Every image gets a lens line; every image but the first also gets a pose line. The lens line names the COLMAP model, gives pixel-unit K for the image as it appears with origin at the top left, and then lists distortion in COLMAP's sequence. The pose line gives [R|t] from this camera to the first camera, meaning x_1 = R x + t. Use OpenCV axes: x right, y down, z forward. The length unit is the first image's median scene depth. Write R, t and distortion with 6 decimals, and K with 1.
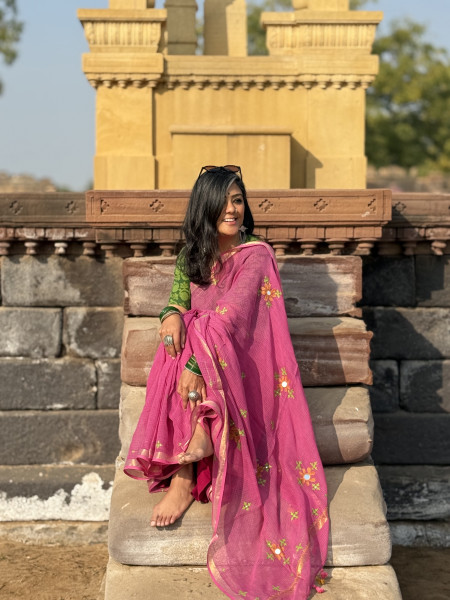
lens RADIAL K [[1226.6, 0, 225.0], [0, 1226.6, 300.0], [0, 0, 1]] dist [0.049765, 0.479317]
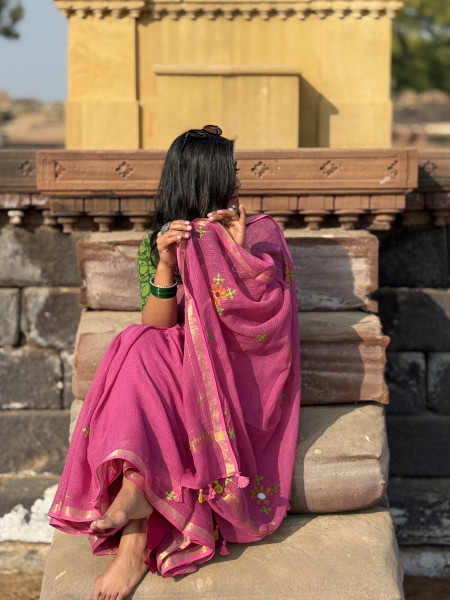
lens RADIAL K [[1226.6, 0, 225.0], [0, 1226.6, 300.0], [0, 0, 1]] dist [0.049765, 0.479317]
pose [[0.999491, 0.002888, -0.031783, 0.032601], [-0.000941, 0.998129, 0.061128, -0.036747], [0.031901, -0.061067, 0.997624, 0.174569]]
